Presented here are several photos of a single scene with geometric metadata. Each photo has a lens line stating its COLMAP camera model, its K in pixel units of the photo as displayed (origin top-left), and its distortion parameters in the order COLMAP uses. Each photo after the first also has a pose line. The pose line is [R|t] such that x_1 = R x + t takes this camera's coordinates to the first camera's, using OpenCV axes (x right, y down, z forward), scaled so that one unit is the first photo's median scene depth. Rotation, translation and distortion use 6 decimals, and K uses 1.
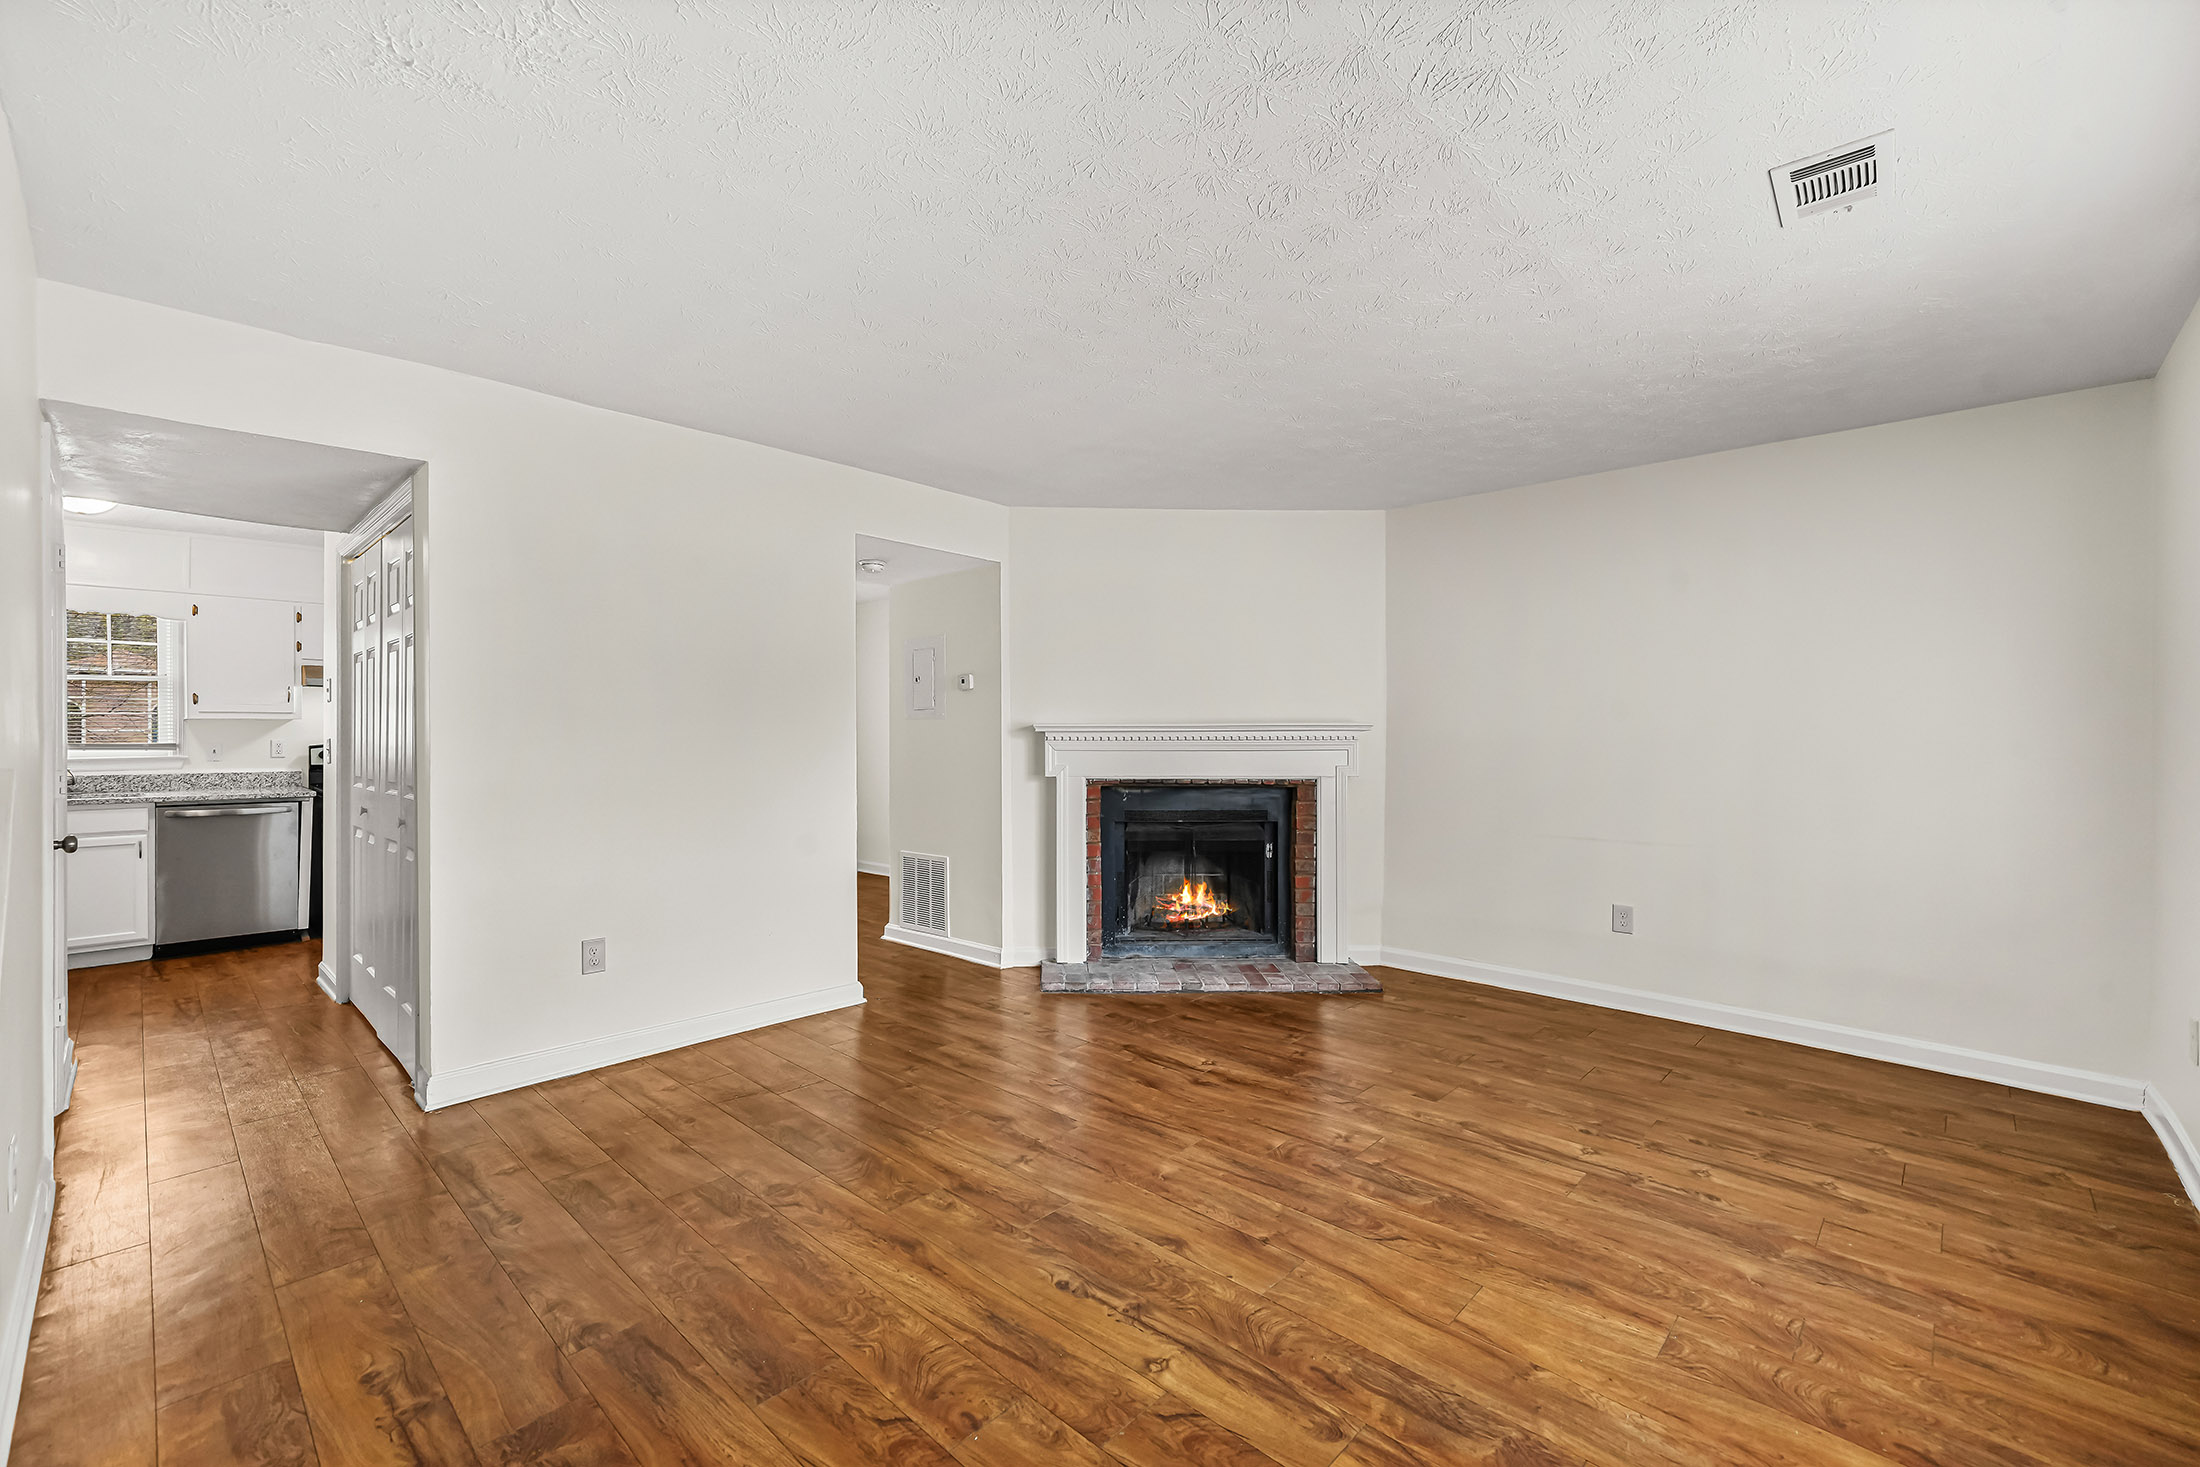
lens RADIAL K [[924.3, 0, 1071.8], [0, 924.3, 736.2], [0, 0, 1]] dist [-0.001517, 0.003239]
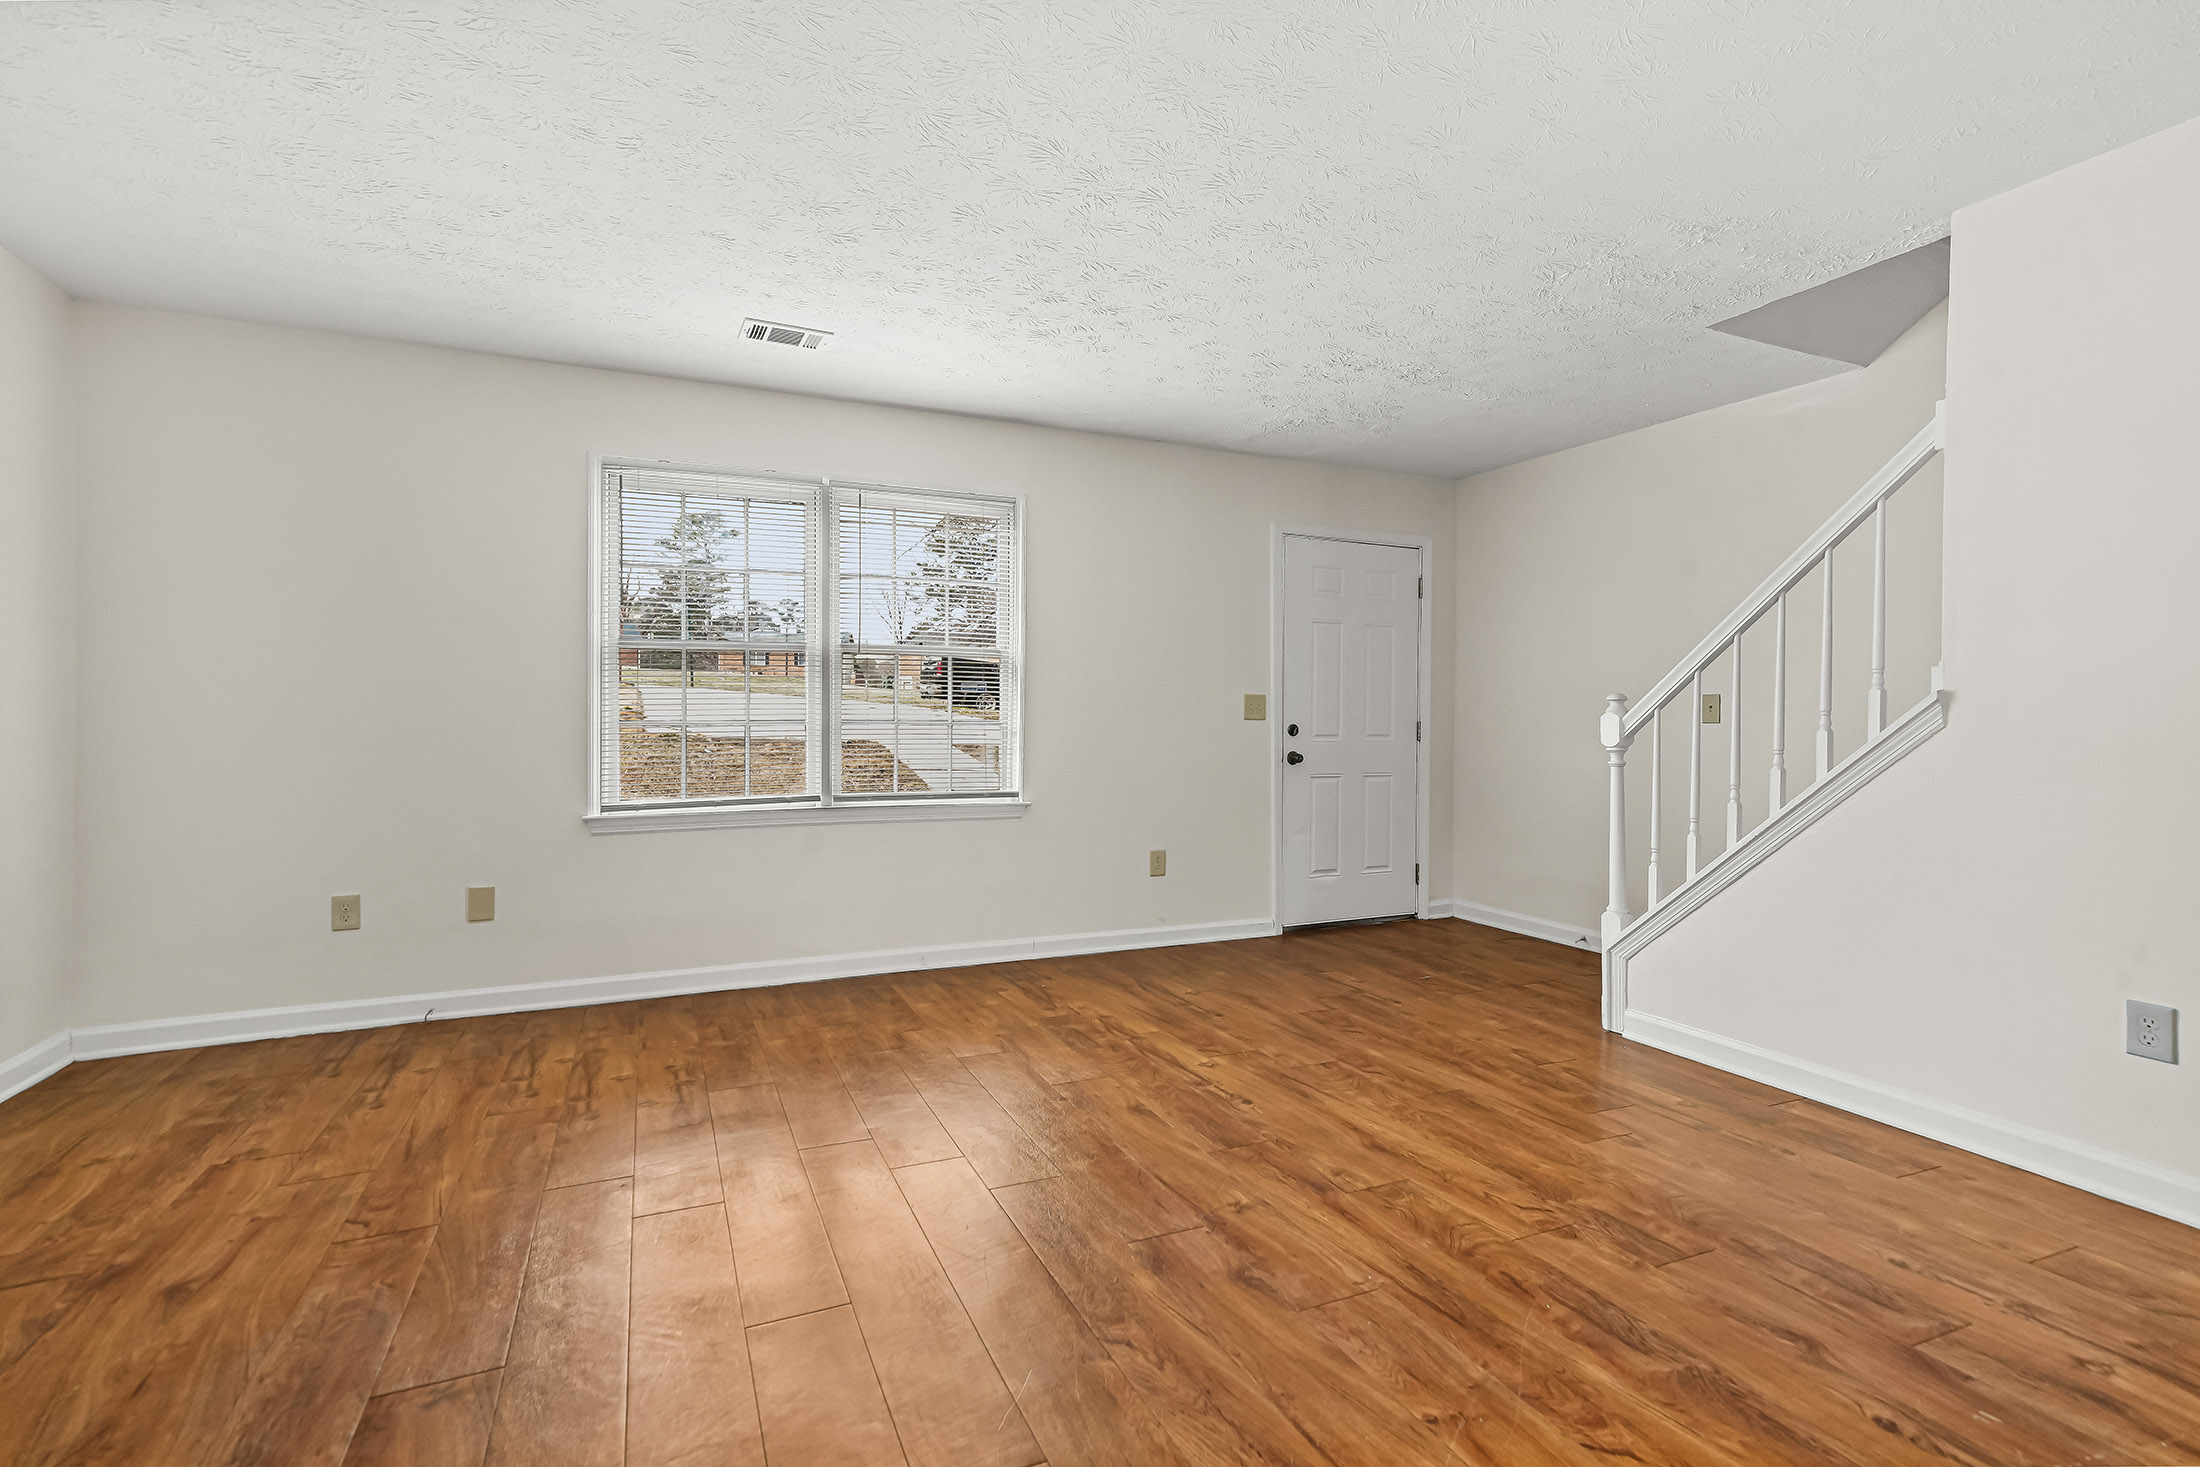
lens RADIAL K [[990.2, 0, 1086.4], [0, 990.2, 726.3], [0, 0, 1]] dist [0.004801, 0.004079]
pose [[-0.927853, -0.007382, 0.372874, -0.249798], [-0.004014, 0.999944, 0.009808, 0.052796], [-0.372925, 0.007604, -0.927830, 1.895682]]
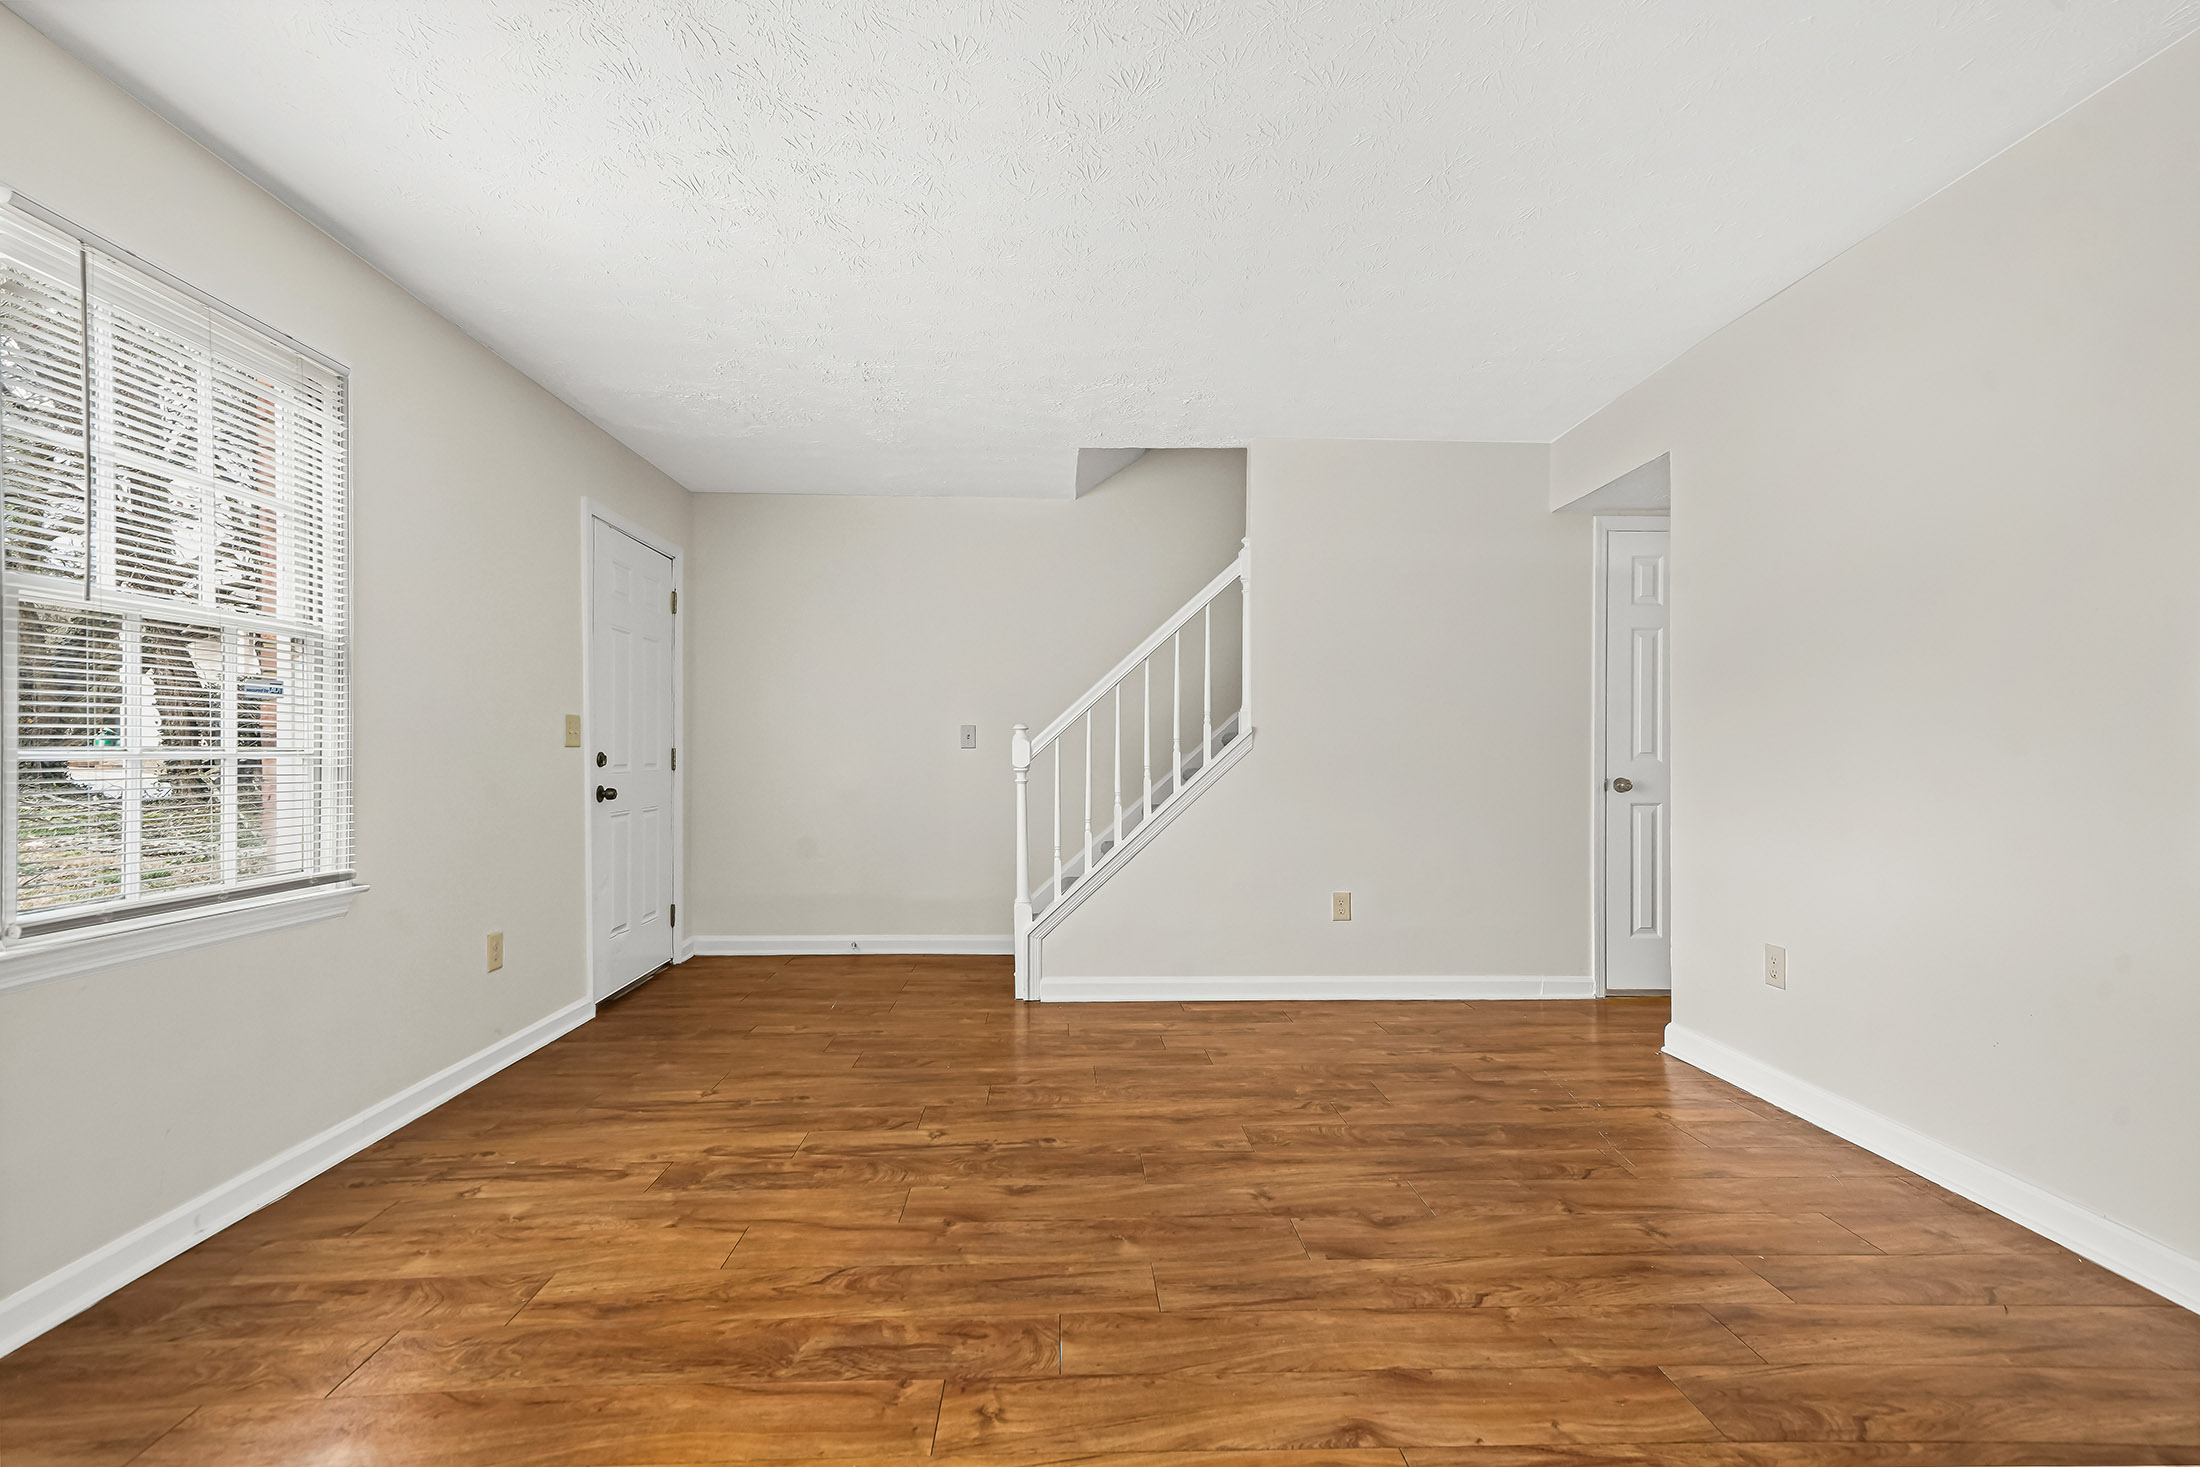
lens RADIAL K [[990.2, 0, 1073.9], [0, 990.2, 753.2], [0, 0, 1]] dist [0.004801, 0.004079]
pose [[-0.702597, 0.003835, -0.711577, 0.727369], [0.000535, 0.999988, 0.004861, 0.060967], [0.711587, 0.003035, -0.702591, 1.572826]]
